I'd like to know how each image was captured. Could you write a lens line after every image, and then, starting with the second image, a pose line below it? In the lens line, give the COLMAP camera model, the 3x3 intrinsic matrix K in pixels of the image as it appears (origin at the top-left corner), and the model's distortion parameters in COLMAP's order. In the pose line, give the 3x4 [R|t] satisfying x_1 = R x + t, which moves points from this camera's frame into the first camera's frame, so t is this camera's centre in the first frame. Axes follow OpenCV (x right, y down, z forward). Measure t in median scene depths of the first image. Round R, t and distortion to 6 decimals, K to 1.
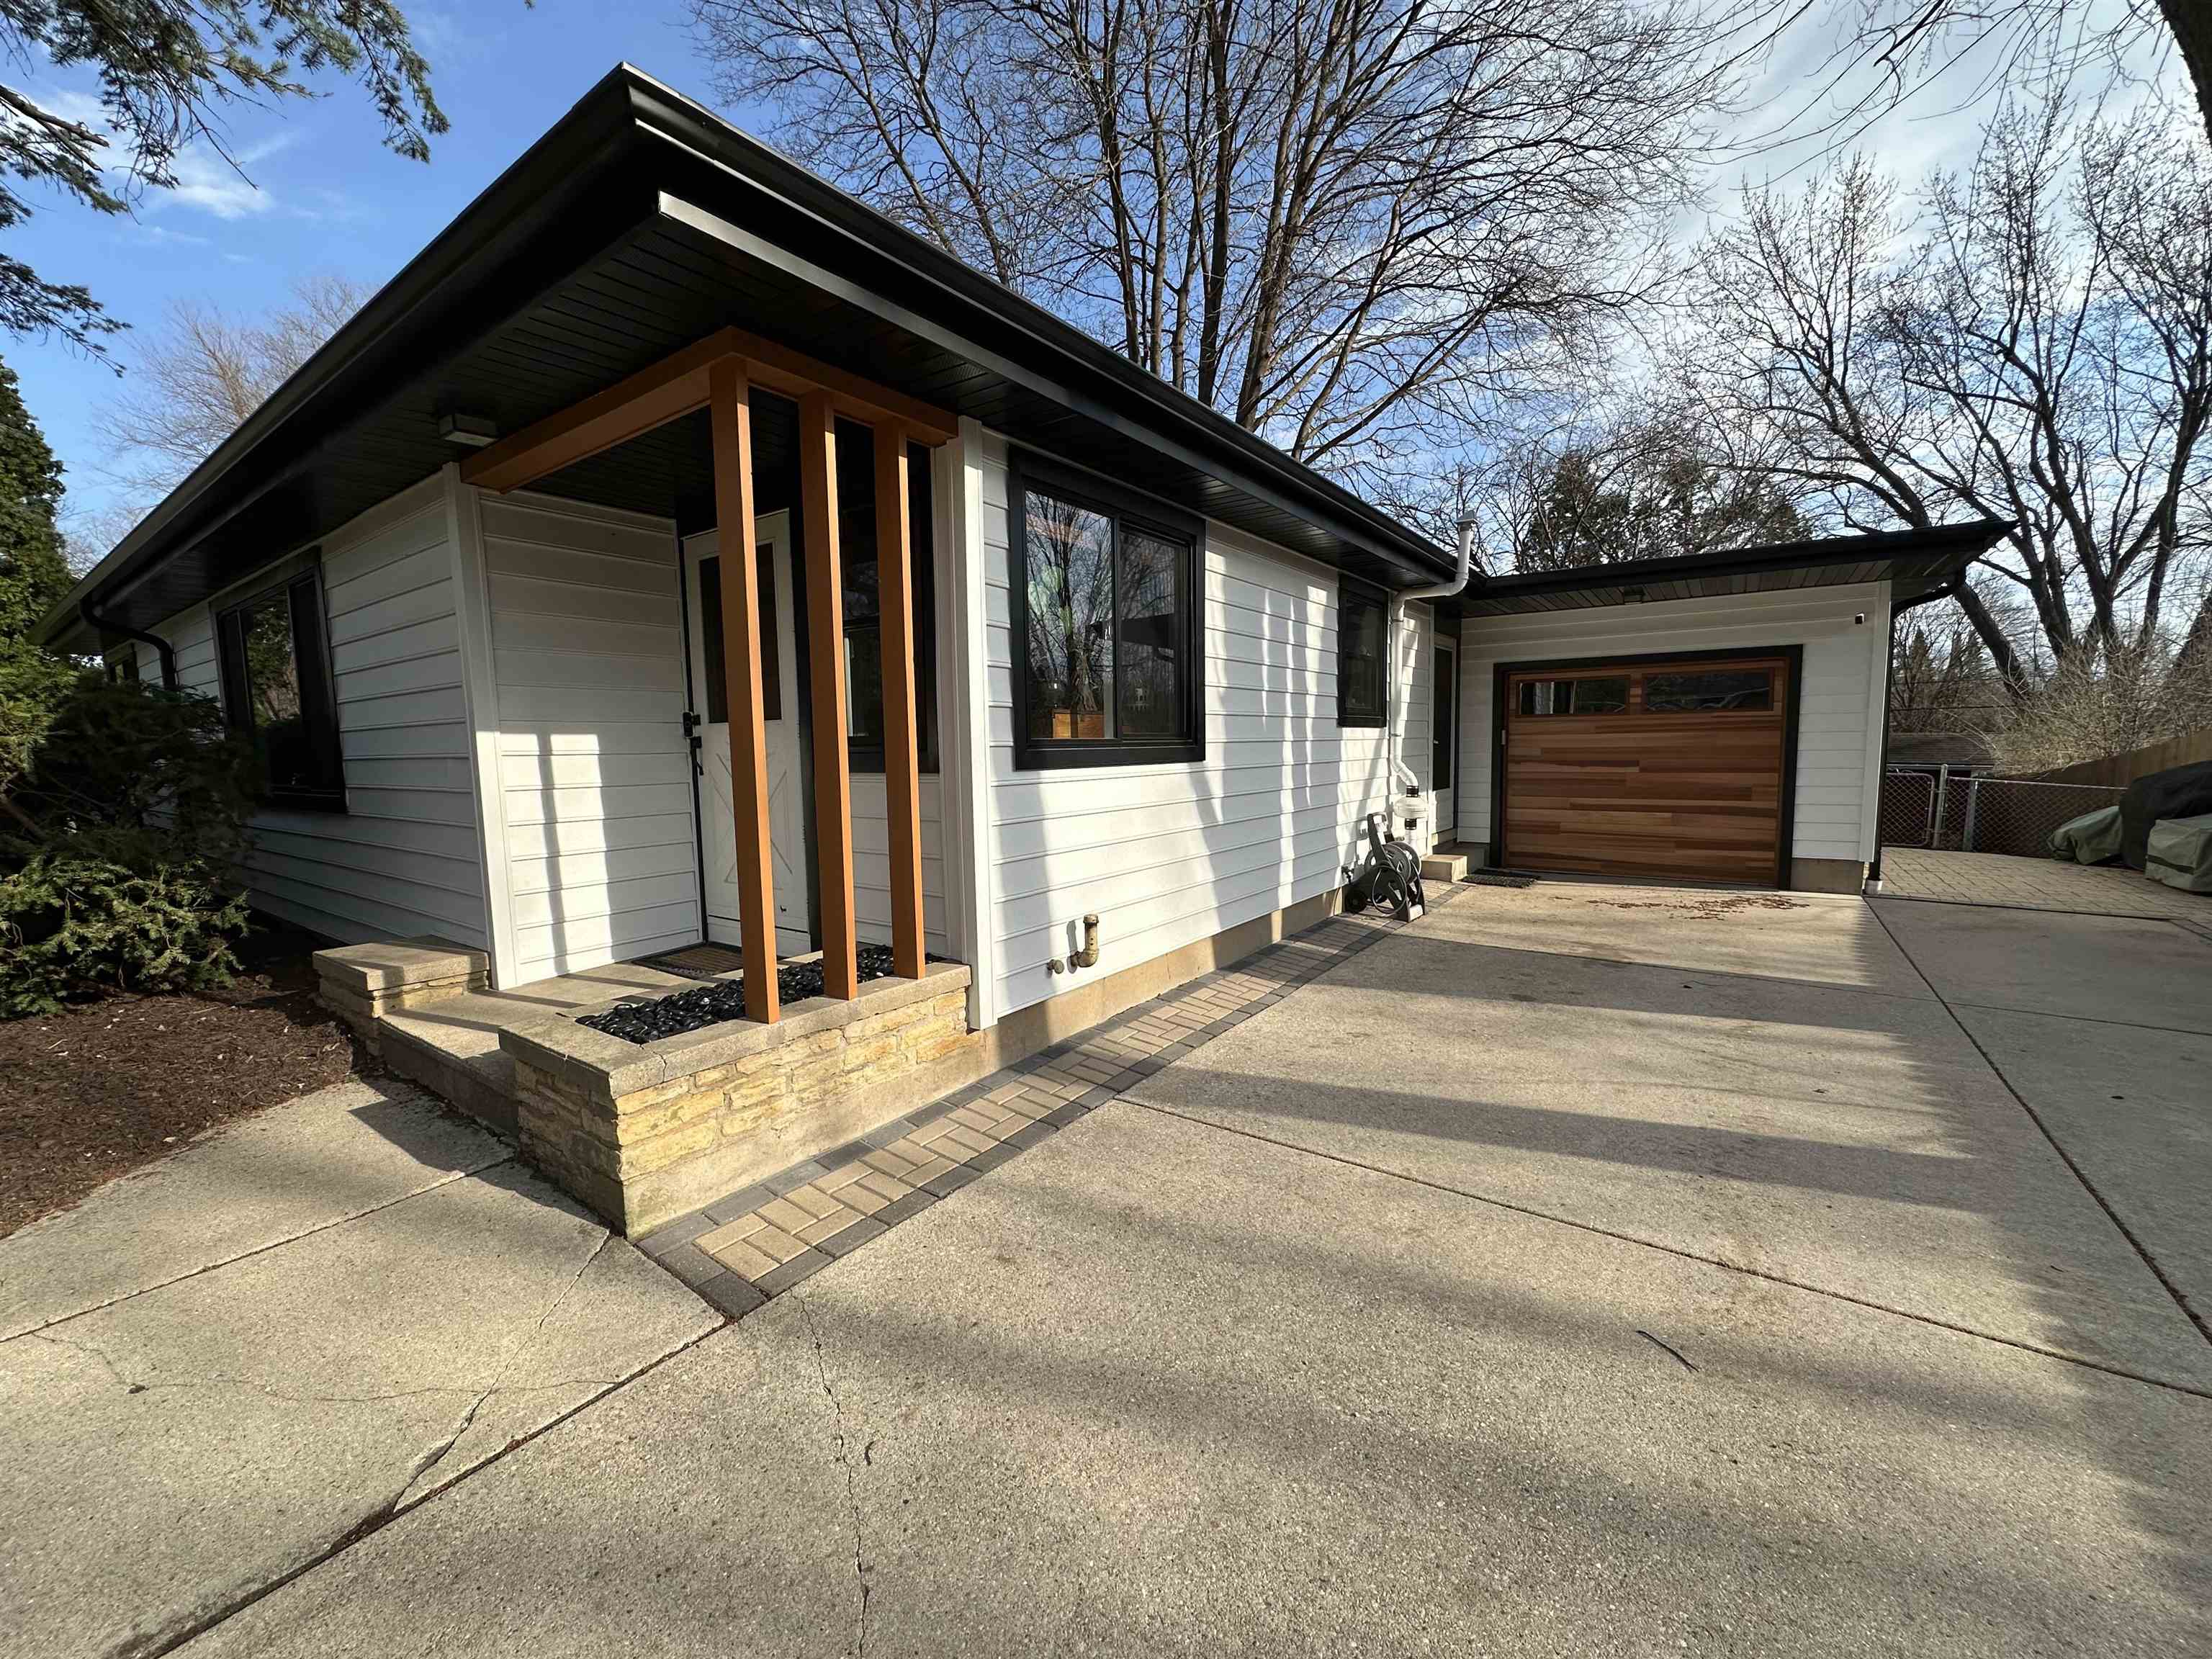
lens RADIAL K [[882.8, 0, 1102.9], [0, 882.8, 821.5], [0, 0, 1]] dist [-0.003144, 0.000167]
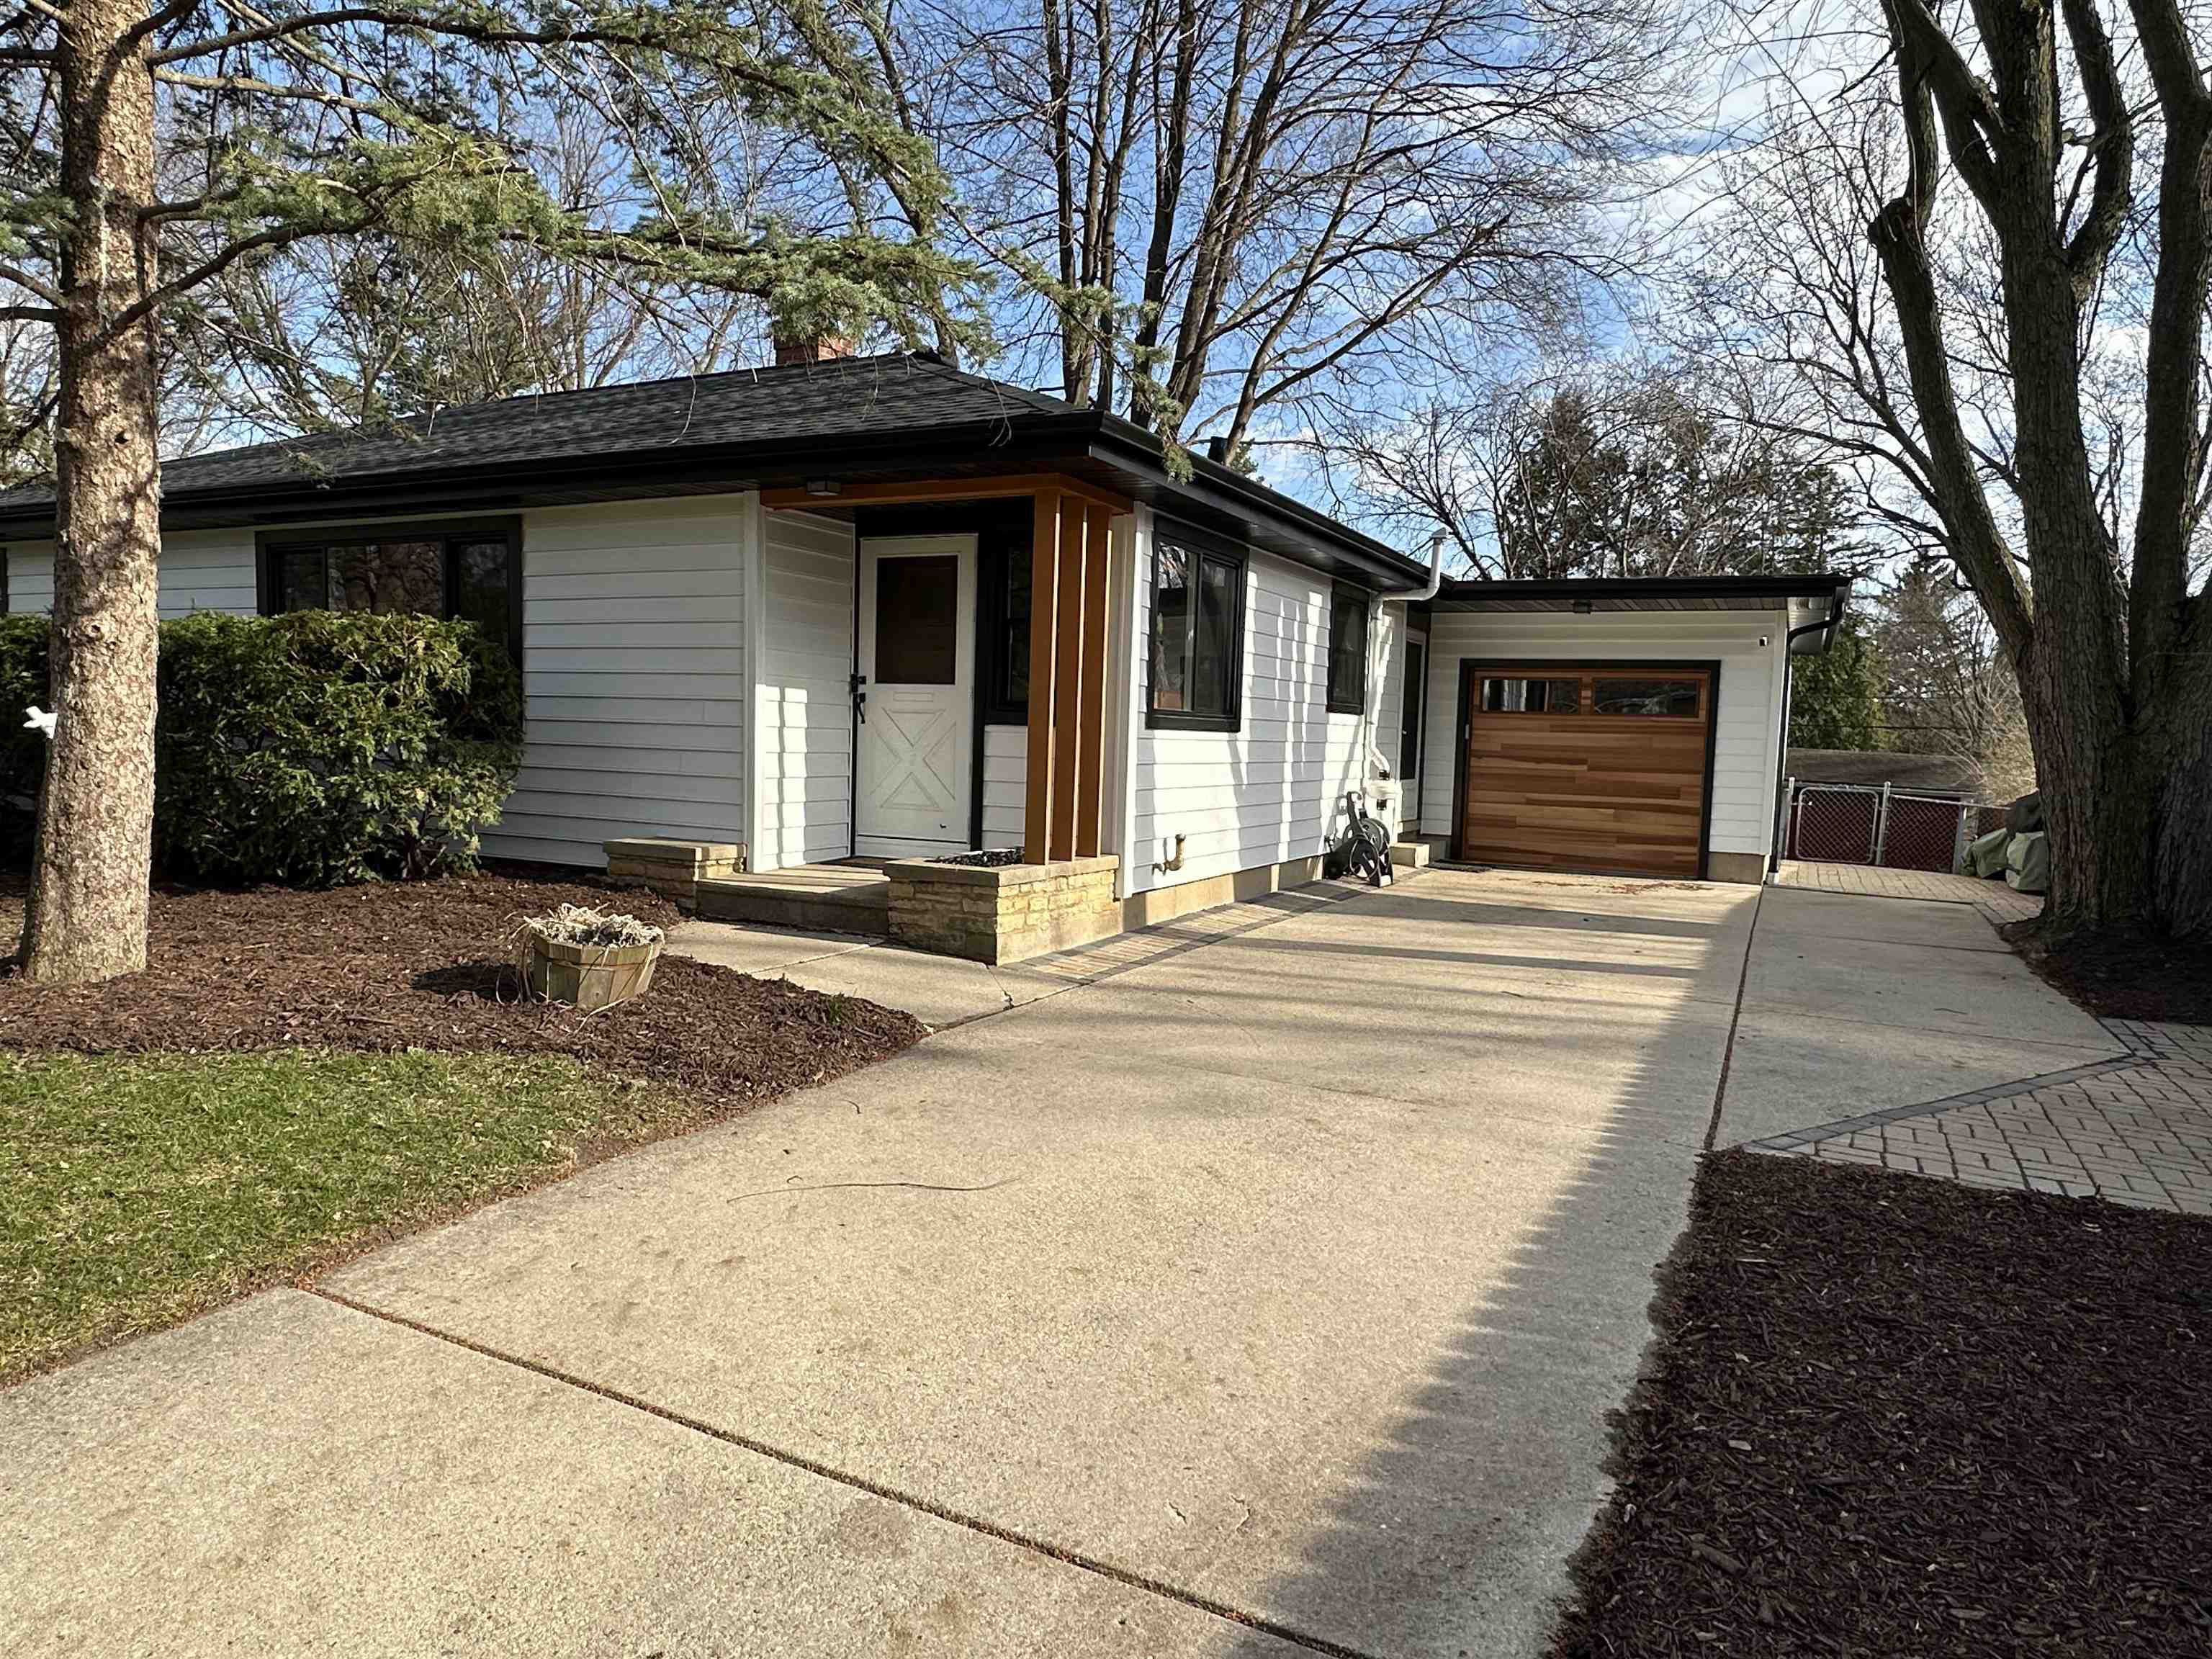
lens RADIAL K [[1371.9, 0, 1097.0], [0, 1371.9, 836.5], [0, 0, 1]] dist [-0.002771, -0.000586]
pose [[0.987274, 0.036858, 0.154696, -0.250642], [-0.035272, 0.999293, -0.012991, 0.073761], [-0.155066, 0.007369, 0.987877, -0.598889]]
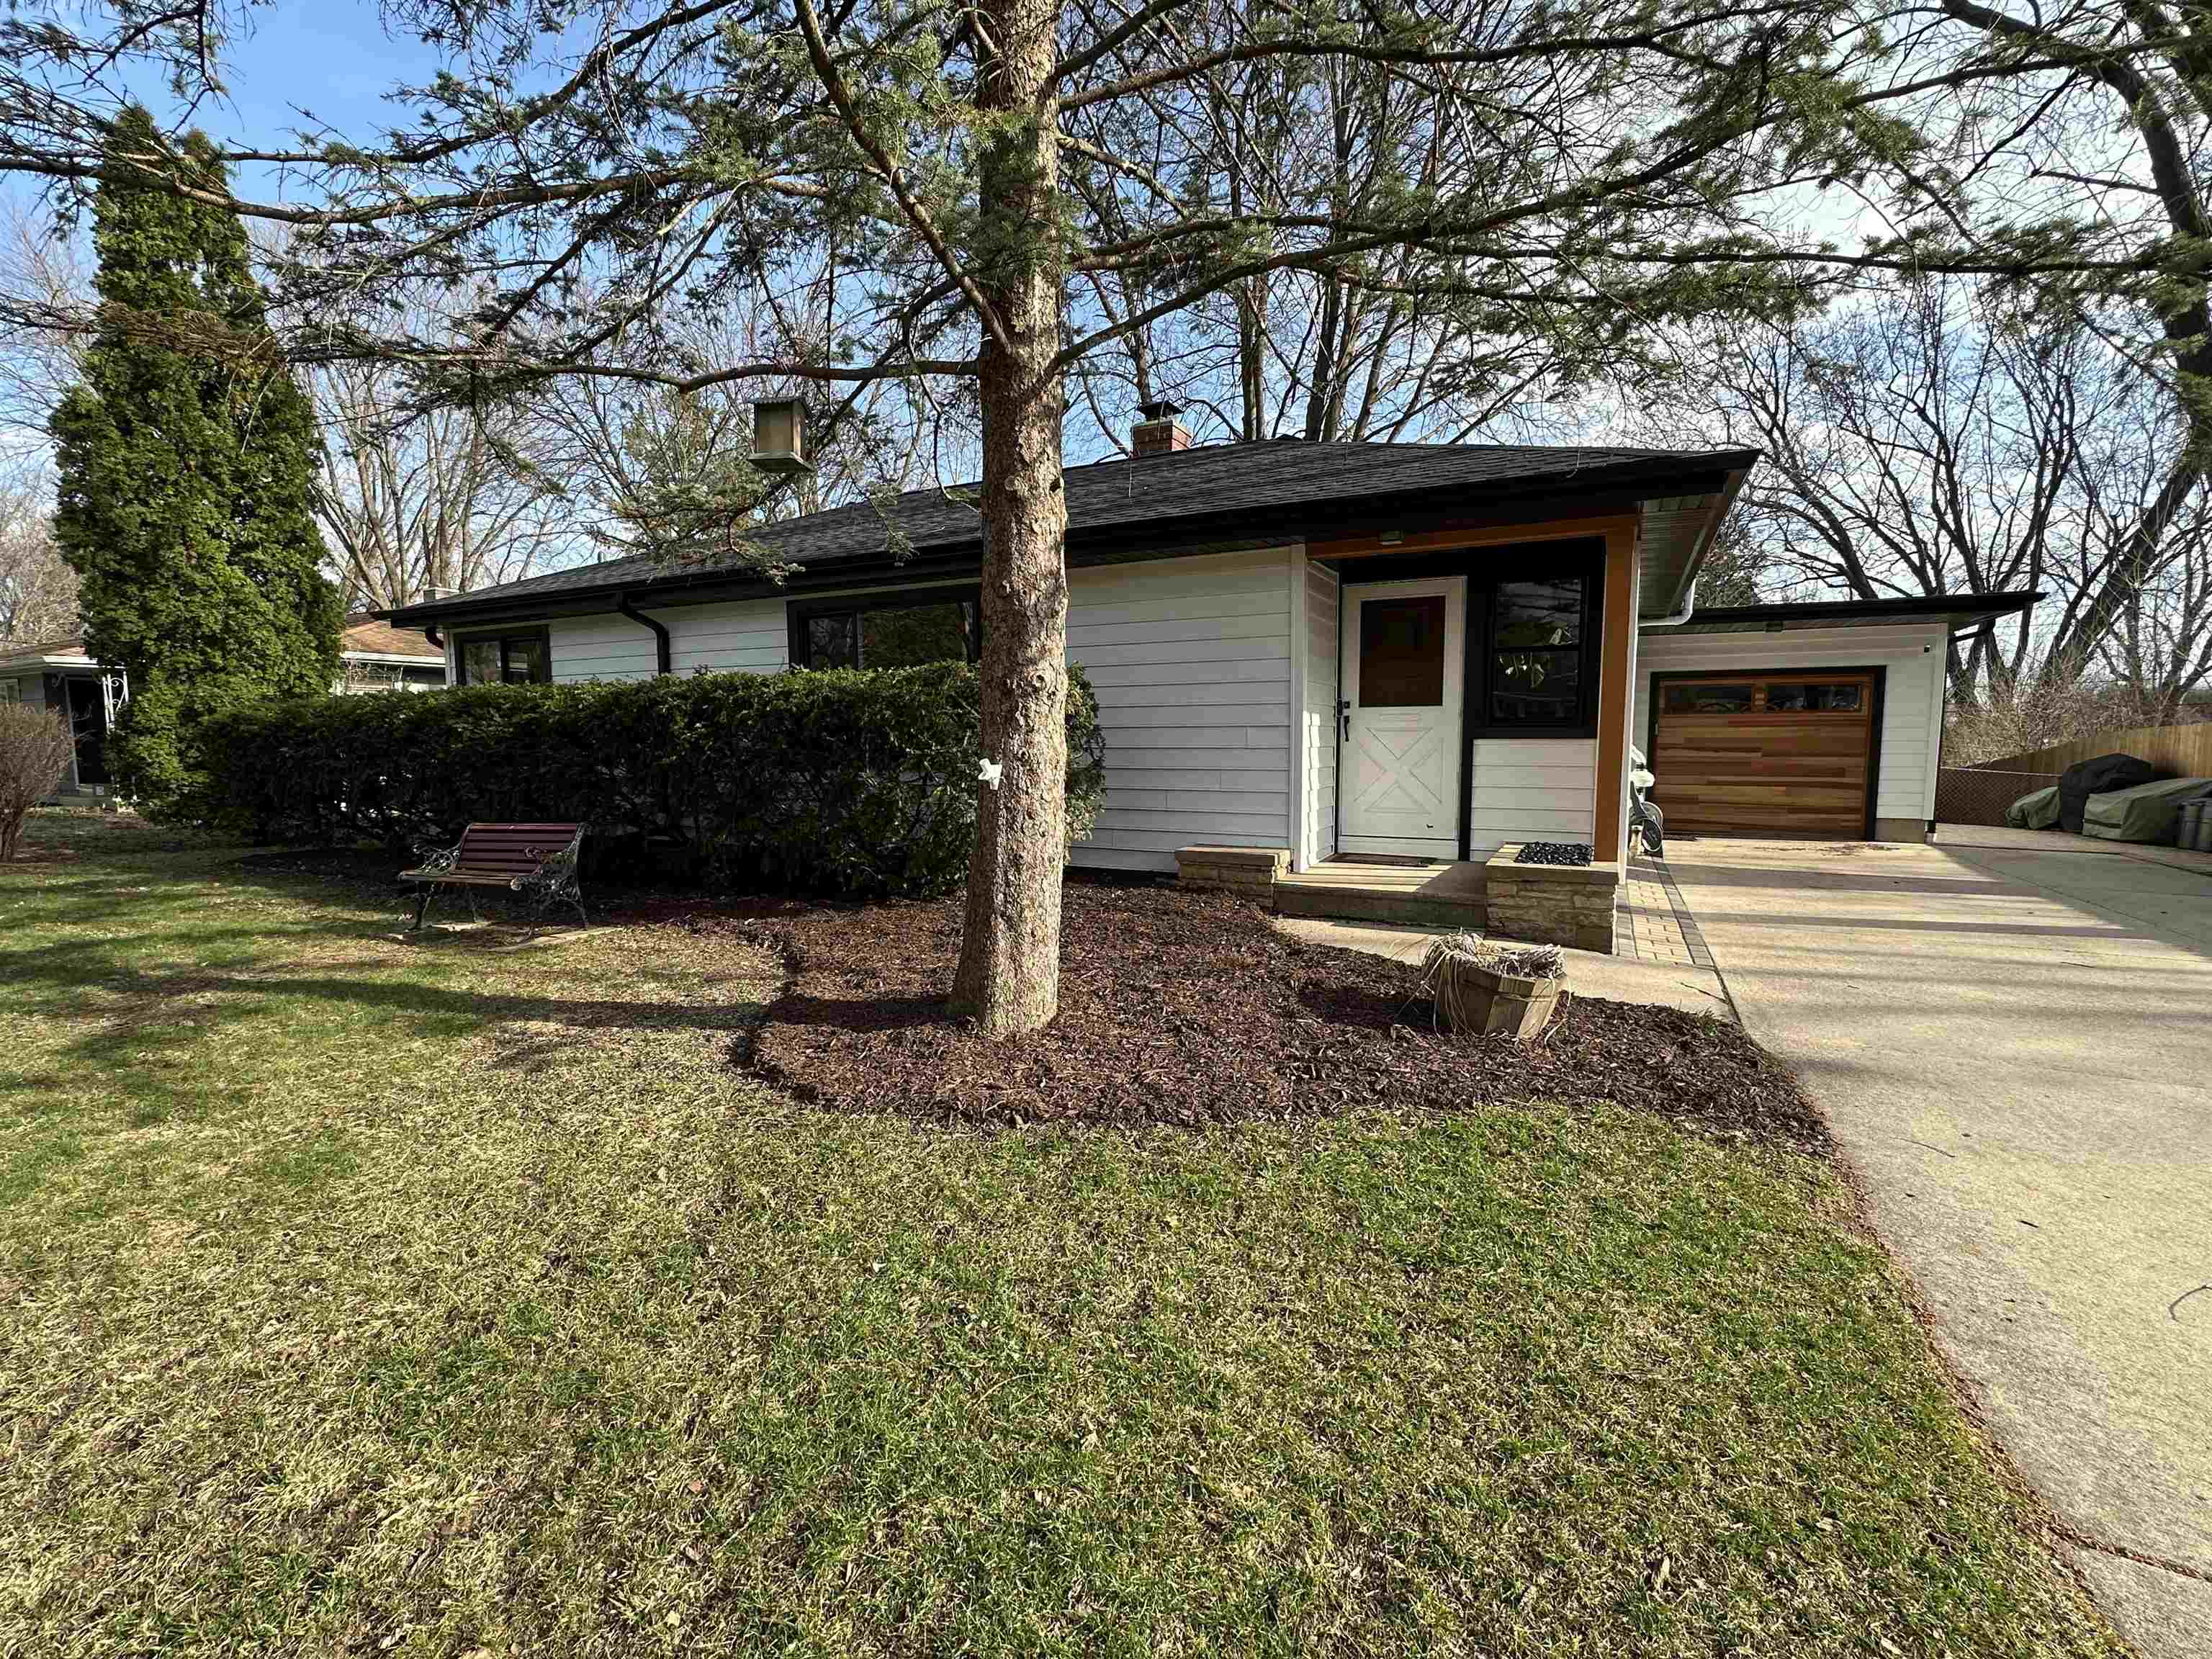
lens RADIAL K [[965.5, 0, 1110.5], [0, 965.5, 824.1], [0, 0, 1]] dist [0.000448, 0.000519]
pose [[0.989464, 0.001421, 0.144771, -0.651230], [-0.001614, 0.999998, 0.001218, 0.052209], [-0.144769, -0.001439, 0.989464, -0.344563]]
